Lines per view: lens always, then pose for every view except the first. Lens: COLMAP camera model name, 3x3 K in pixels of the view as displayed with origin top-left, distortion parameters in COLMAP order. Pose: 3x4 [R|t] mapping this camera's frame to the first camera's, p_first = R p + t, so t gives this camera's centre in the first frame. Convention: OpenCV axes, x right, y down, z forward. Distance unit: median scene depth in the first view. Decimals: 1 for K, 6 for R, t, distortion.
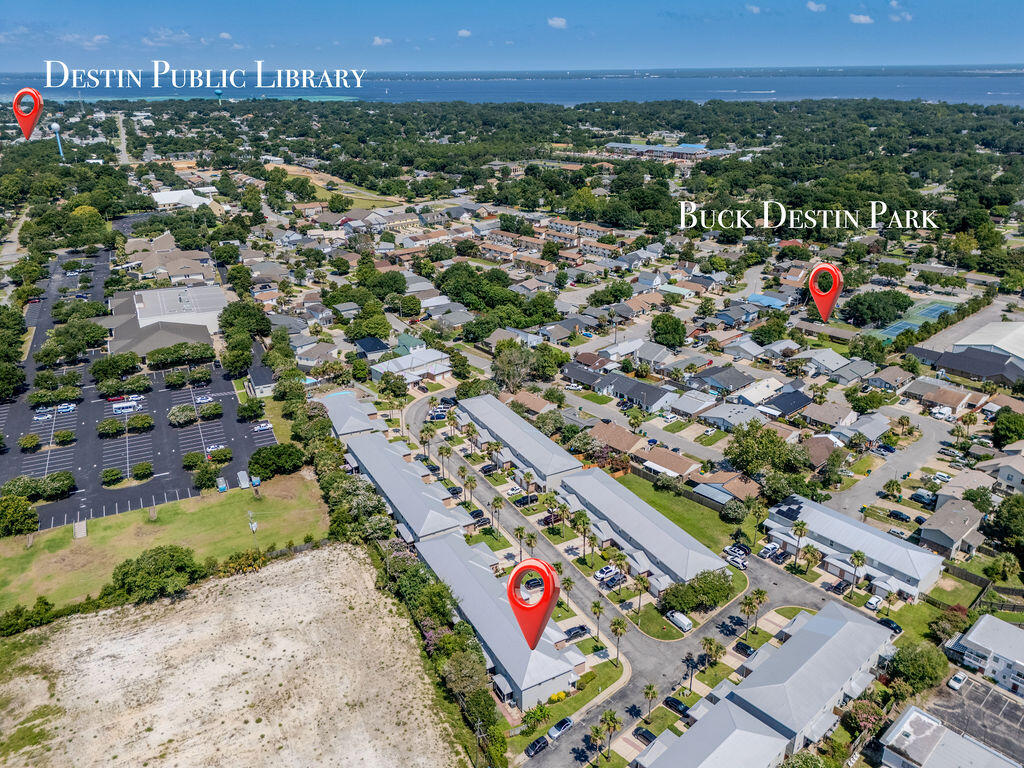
lens RADIAL K [[755.1, 0, 496.8], [0, 755.1, 382.3], [0, 0, 1]] dist [0.089084, -0.092757]
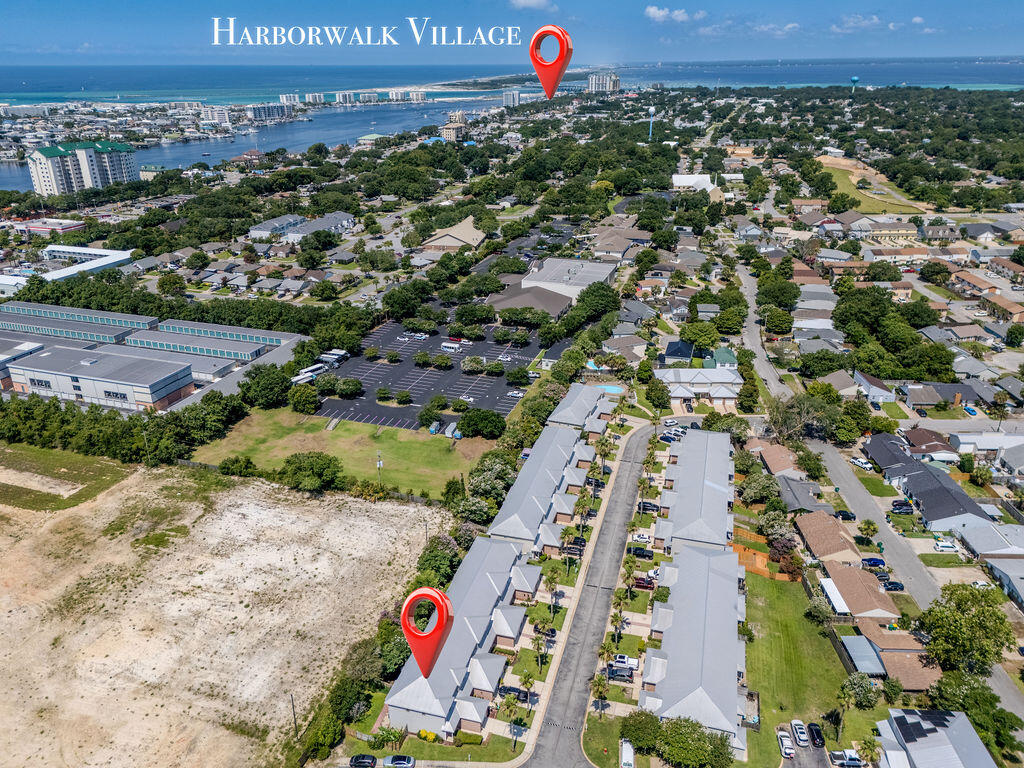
lens RADIAL K [[755.1, 0, 496.8], [0, 755.1, 382.3], [0, 0, 1]] dist [0.089084, -0.092757]
pose [[0.713974, 0.272112, -0.645133, 0.331585], [-0.262956, 0.958153, 0.113126, -0.065937], [0.648919, 0.088873, 0.755649, 0.170672]]
